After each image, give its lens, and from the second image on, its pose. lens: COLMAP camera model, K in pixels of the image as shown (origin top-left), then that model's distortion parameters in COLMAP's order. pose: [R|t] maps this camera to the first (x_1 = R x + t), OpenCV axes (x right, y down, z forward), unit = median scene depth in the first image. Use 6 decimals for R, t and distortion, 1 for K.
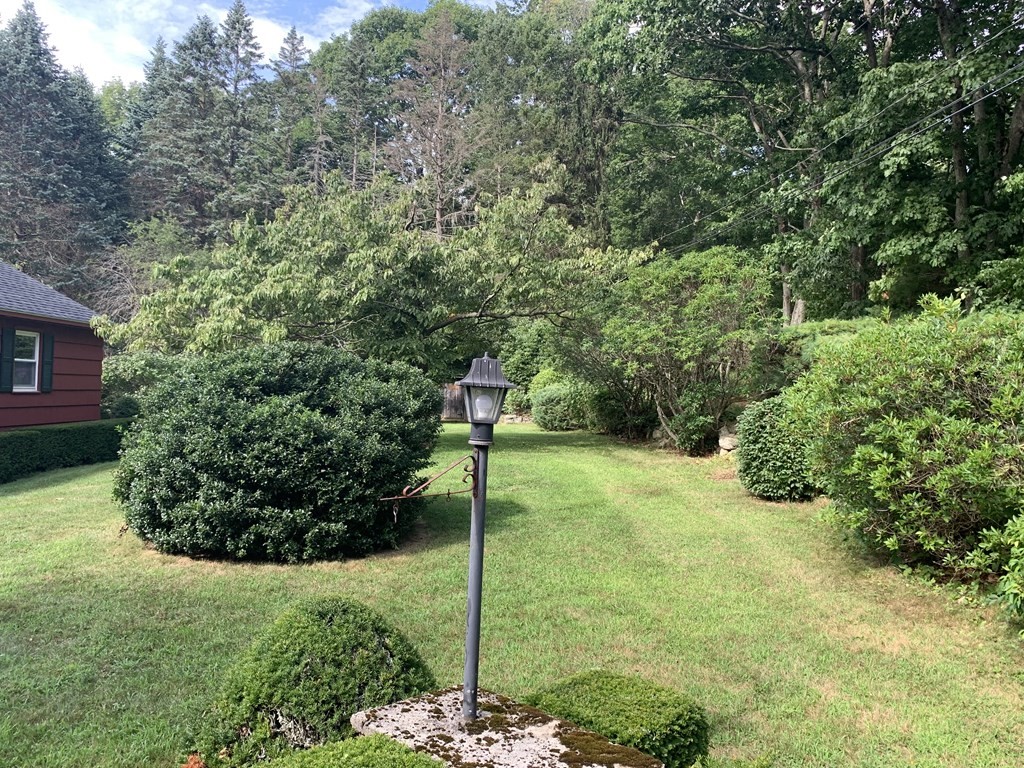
lens RADIAL K [[839.5, 0, 511.3], [0, 839.5, 374.8], [0, 0, 1]] dist [-0.002419, 0.020064]
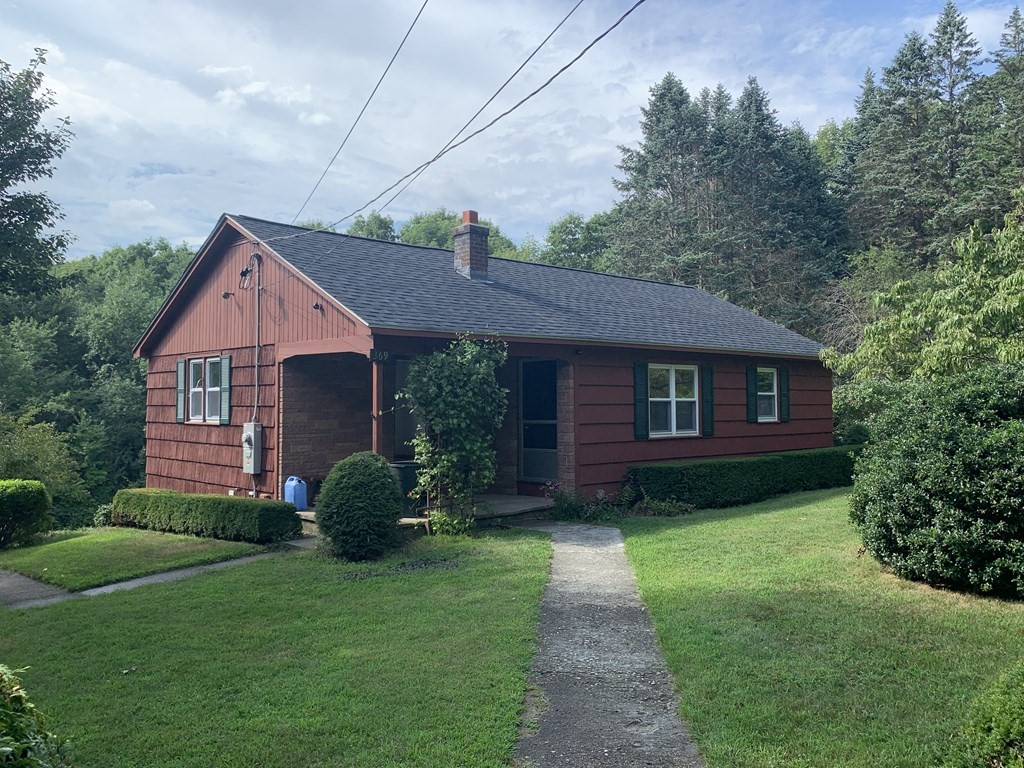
lens RADIAL K [[839.5, 0, 511.3], [0, 839.5, 374.8], [0, 0, 1]] dist [-0.002419, 0.020064]
pose [[0.682249, -0.064762, -0.728246, 0.009214], [0.041189, 0.997892, -0.050154, -0.000228], [0.729958, 0.004221, 0.683479, -0.018683]]
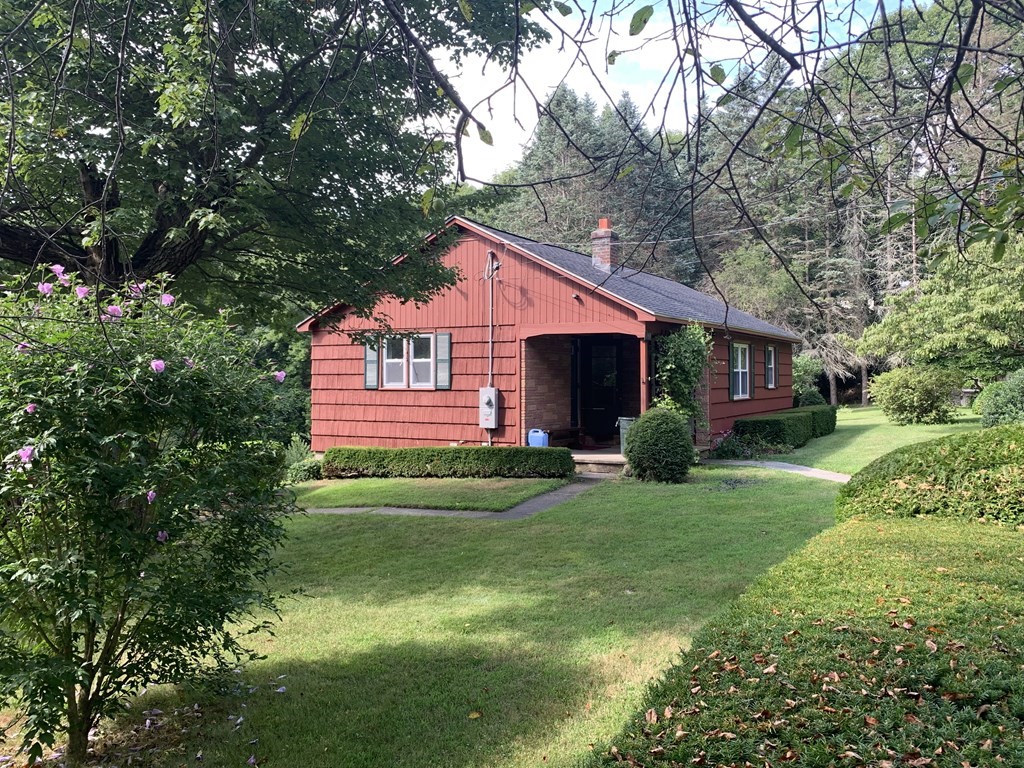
lens RADIAL K [[839.5, 0, 511.3], [0, 839.5, 374.8], [0, 0, 1]] dist [-0.002419, 0.020064]
pose [[0.863229, -0.042440, -0.503025, -0.270270], [0.043392, 0.999010, -0.009822, -0.010654], [0.502944, -0.013348, 0.864216, -0.586915]]
